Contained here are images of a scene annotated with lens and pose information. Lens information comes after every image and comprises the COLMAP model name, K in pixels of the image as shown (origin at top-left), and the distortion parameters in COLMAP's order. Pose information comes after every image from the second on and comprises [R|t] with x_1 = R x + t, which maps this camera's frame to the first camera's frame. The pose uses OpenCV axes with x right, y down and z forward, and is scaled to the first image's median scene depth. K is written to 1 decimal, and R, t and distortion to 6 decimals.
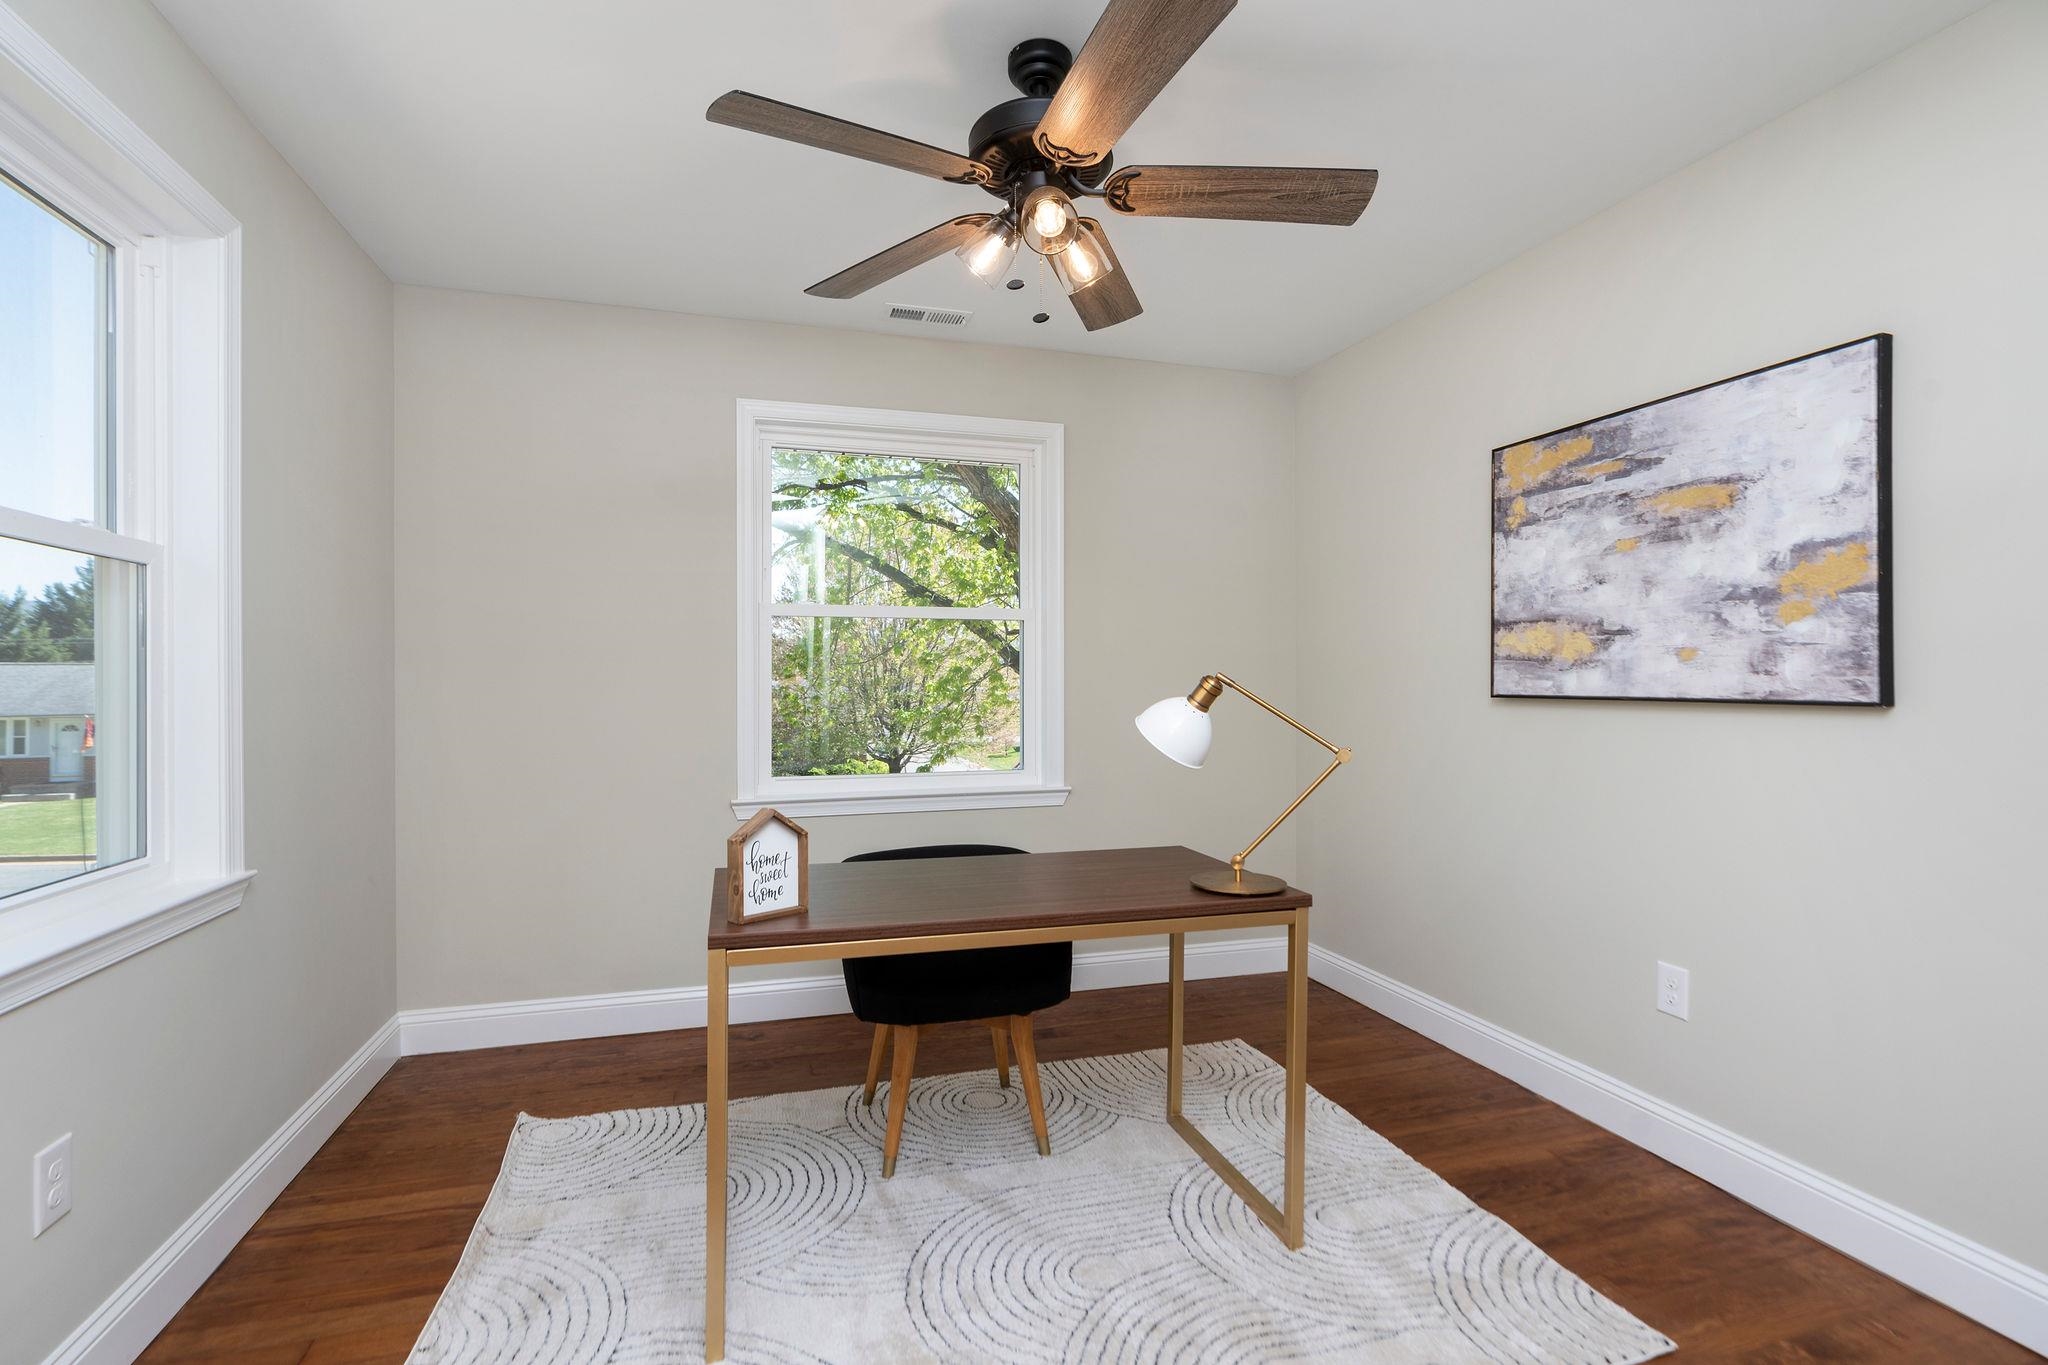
lens RADIAL K [[938.7, 0, 1017.1], [0, 938.7, 687.6], [0, 0, 1]] dist [0.002666, 0.000137]
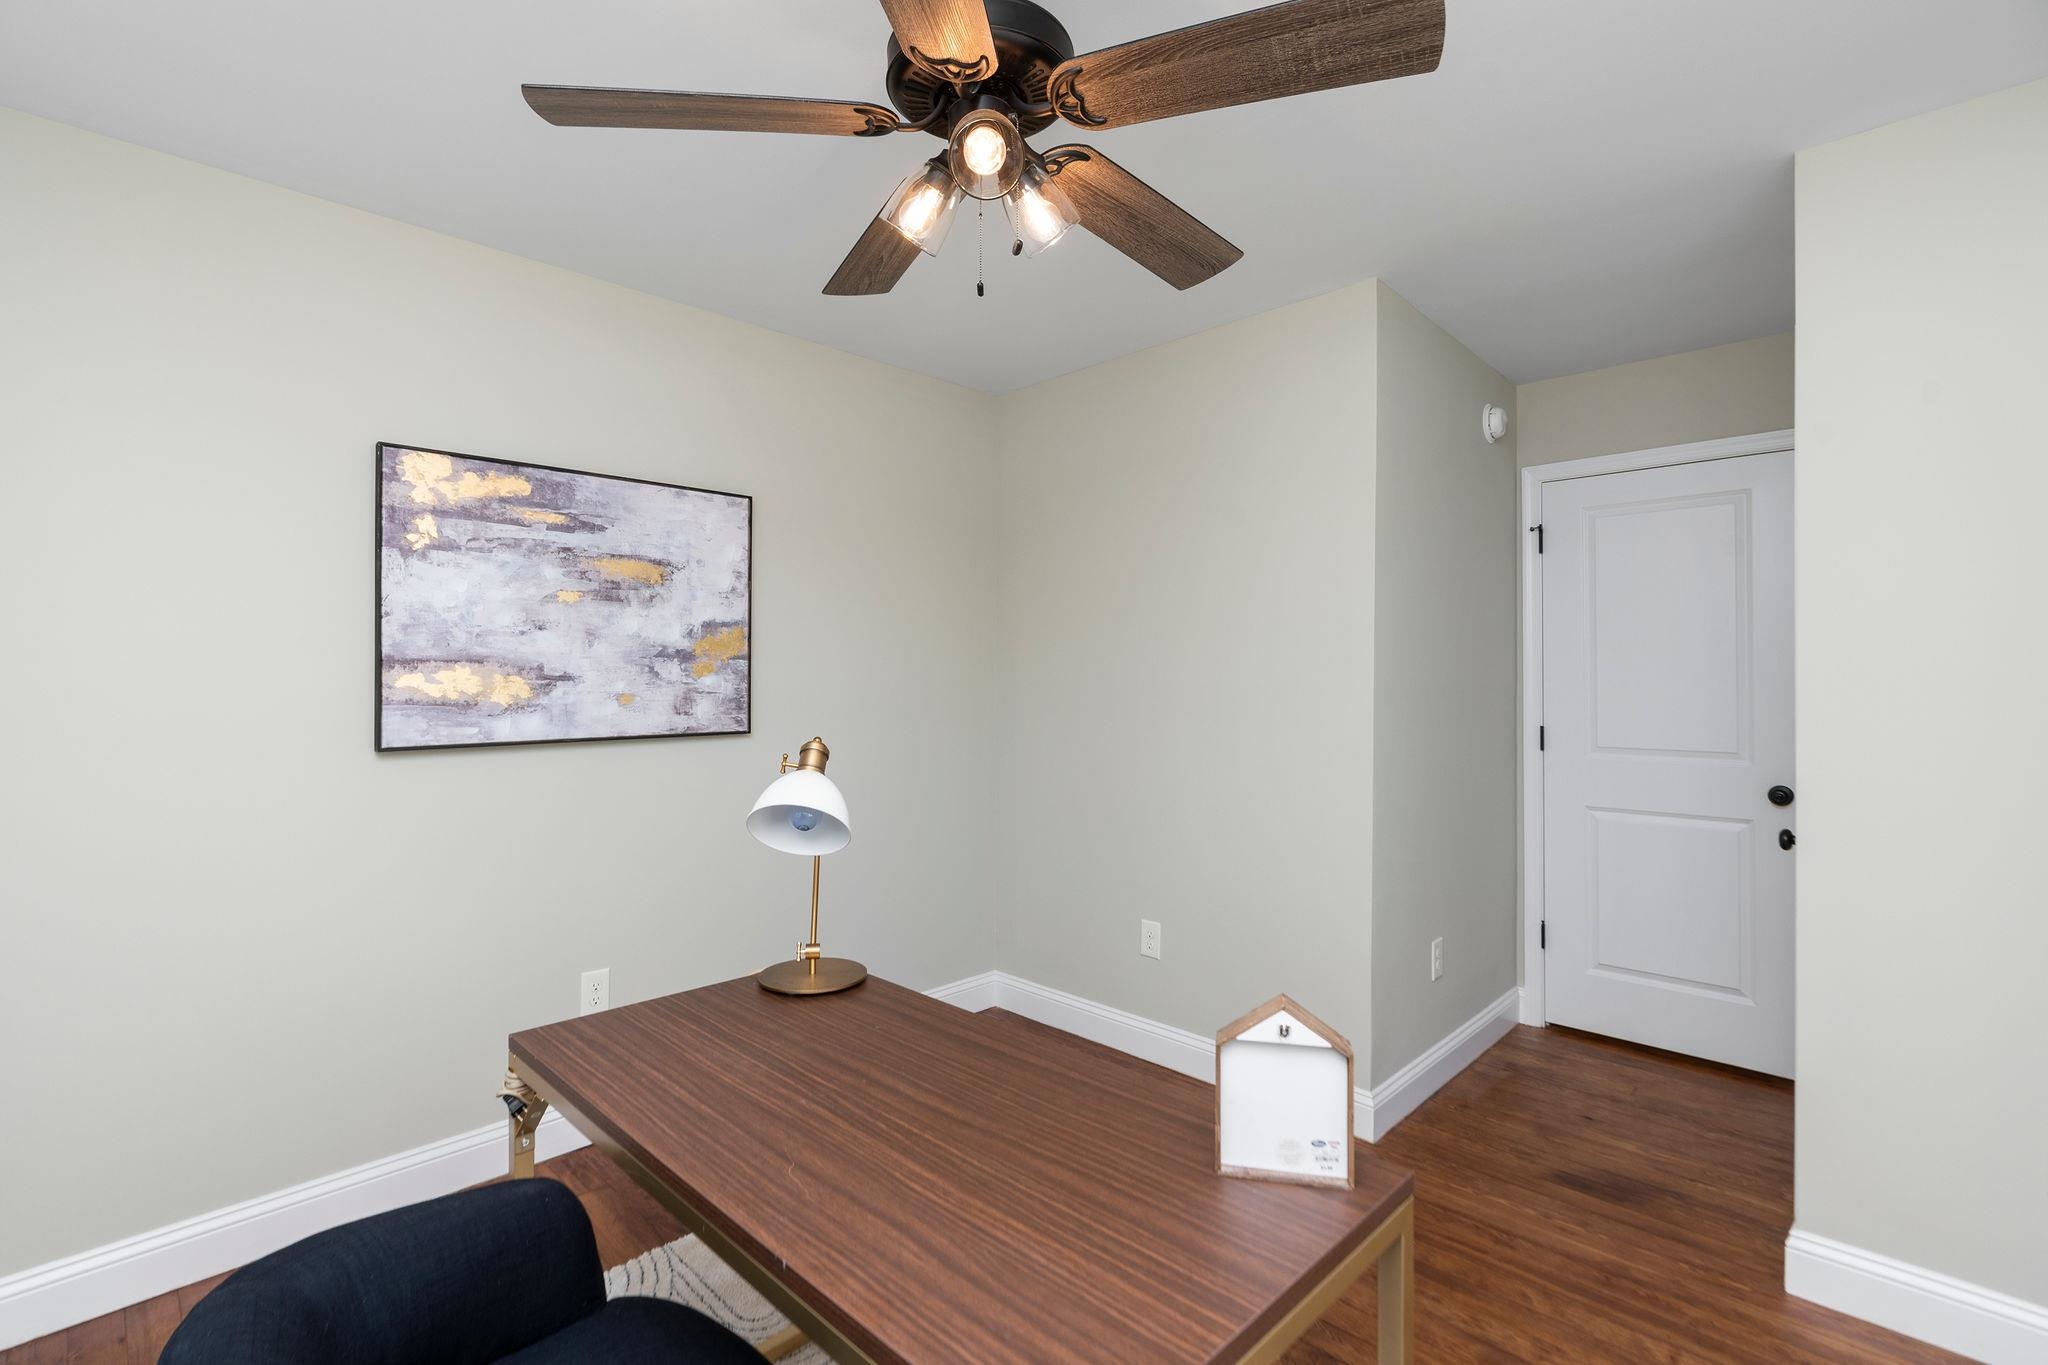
lens RADIAL K [[938.7, 0, 989.7], [0, 938.7, 703.9], [0, 0, 1]] dist [0.002666, 0.000137]
pose [[-0.442854, -0.032724, 0.895996, -0.538333], [0.004561, 0.999239, 0.038749, -0.071258], [-0.896582, 0.021247, -0.442367, 1.076103]]
